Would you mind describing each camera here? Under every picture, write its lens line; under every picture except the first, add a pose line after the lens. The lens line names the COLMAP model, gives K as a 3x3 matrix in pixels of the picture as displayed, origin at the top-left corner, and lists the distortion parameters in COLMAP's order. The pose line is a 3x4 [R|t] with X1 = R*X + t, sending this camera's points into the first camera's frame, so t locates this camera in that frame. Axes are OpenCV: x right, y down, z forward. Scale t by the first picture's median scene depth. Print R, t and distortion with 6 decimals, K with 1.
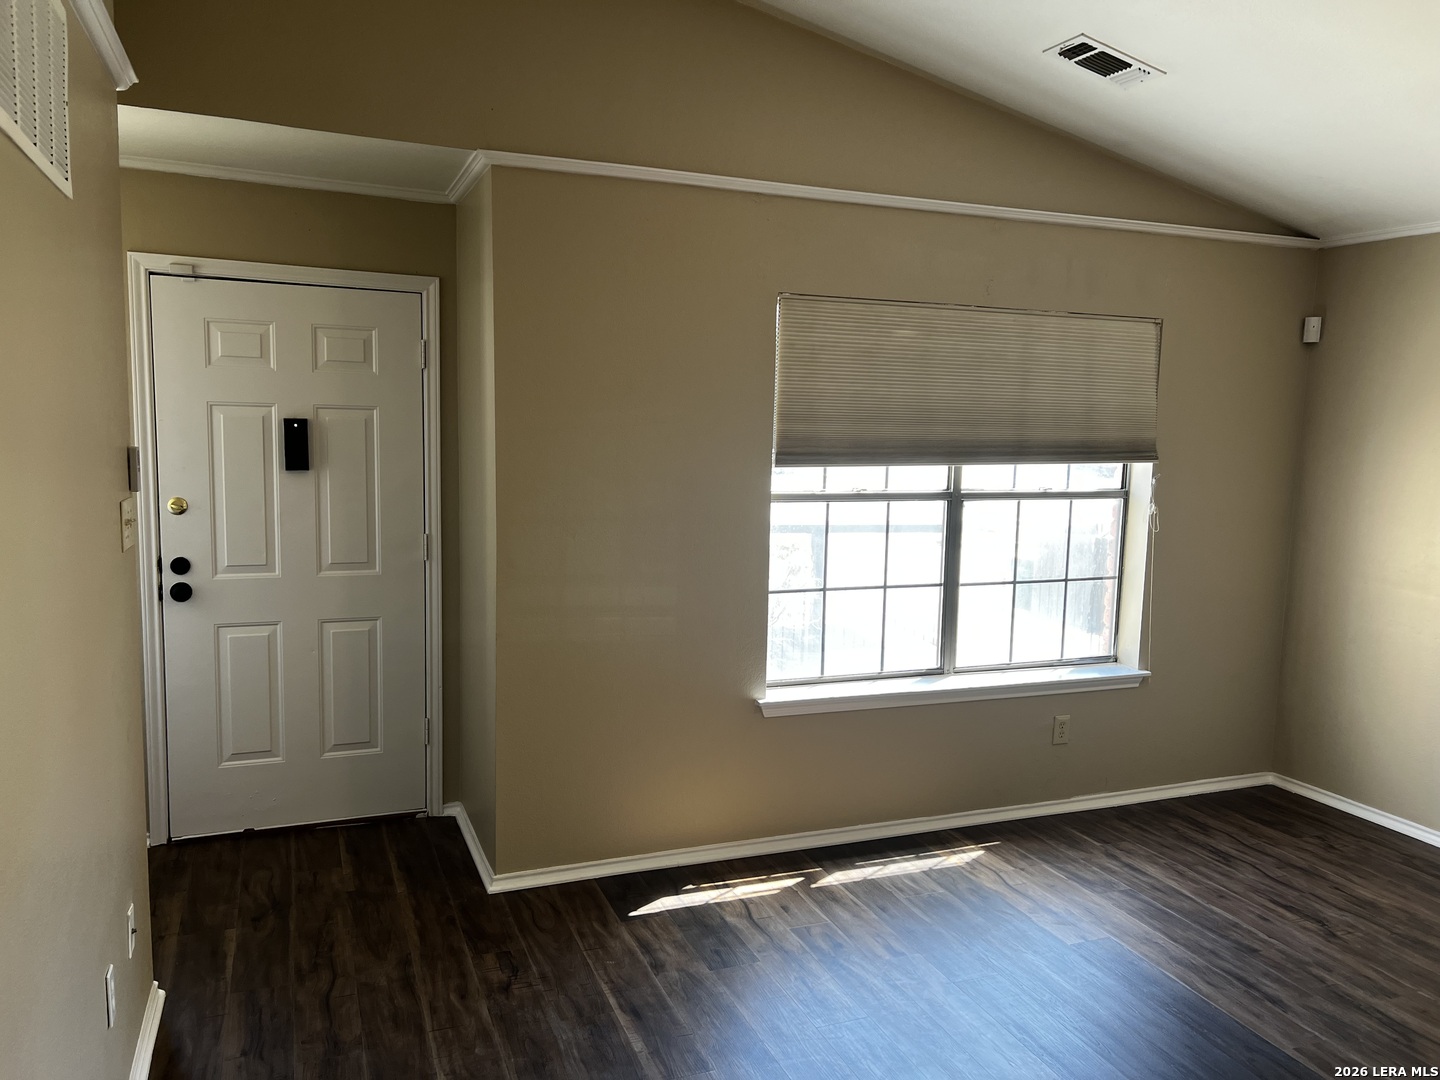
lens RADIAL K [[1086.4, 0, 719.1], [0, 1086.4, 549.4], [0, 0, 1]] dist [0.054157, -0.062549]
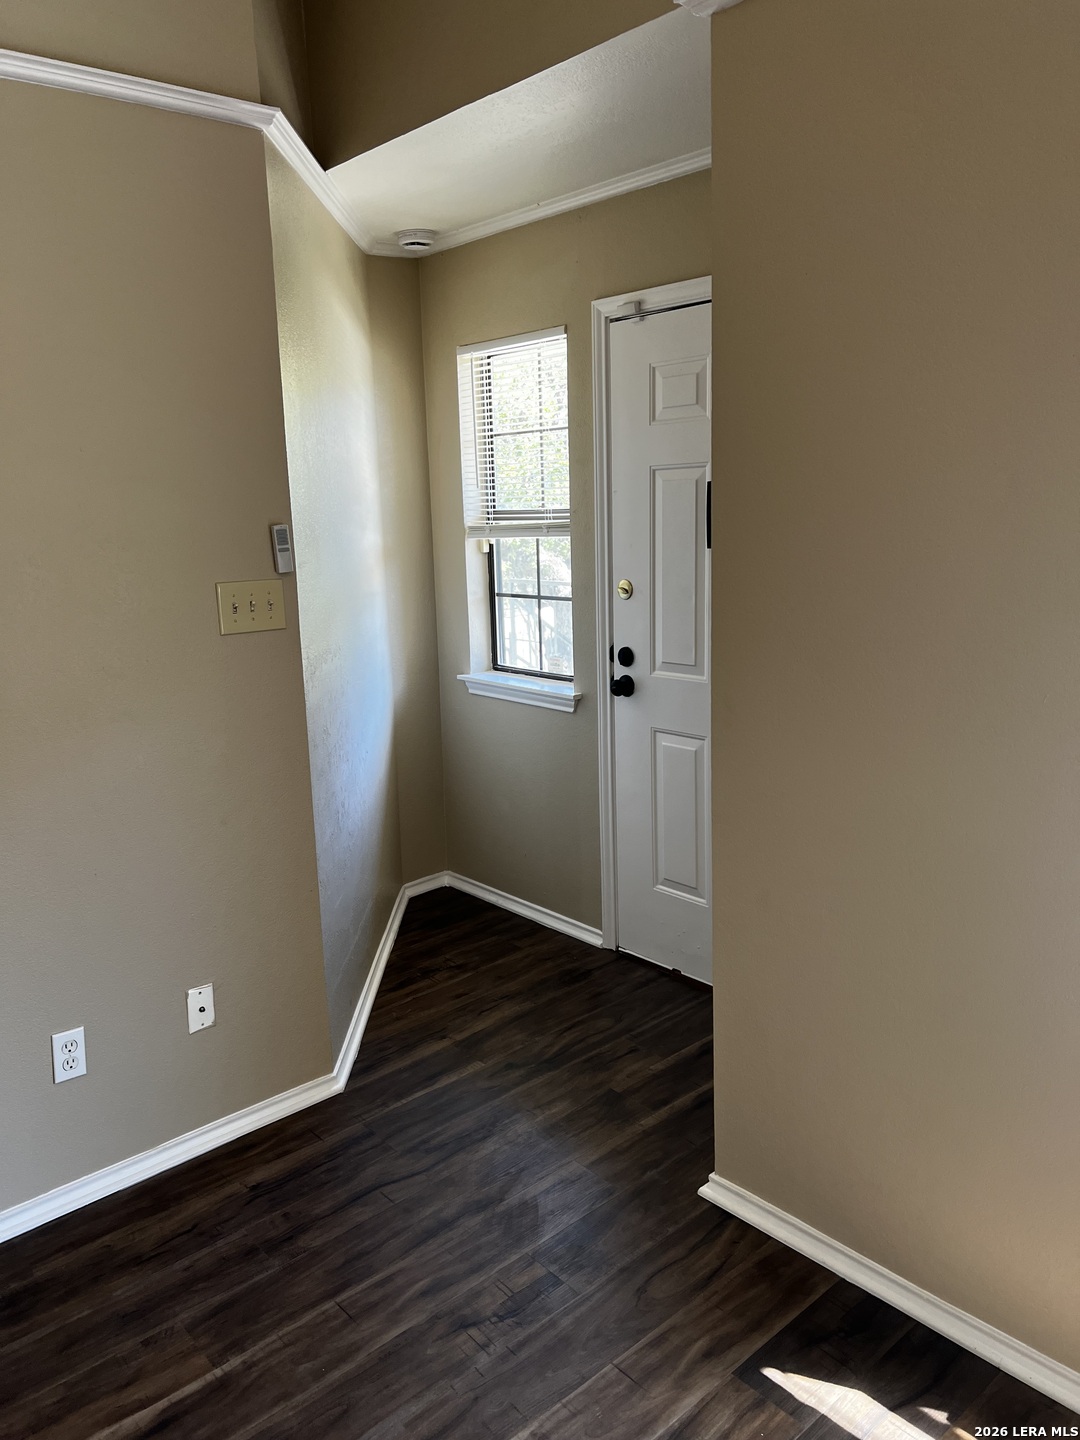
lens RADIAL K [[1086.4, 0, 541.5], [0, 1086.4, 711.8], [0, 0, 1]] dist [0.054157, -0.062549]
pose [[0.335510, 0.154069, -0.929352, 0.316705], [-0.067624, 0.987929, 0.139366, -0.059550], [0.939606, 0.016088, 0.341879, 0.641903]]
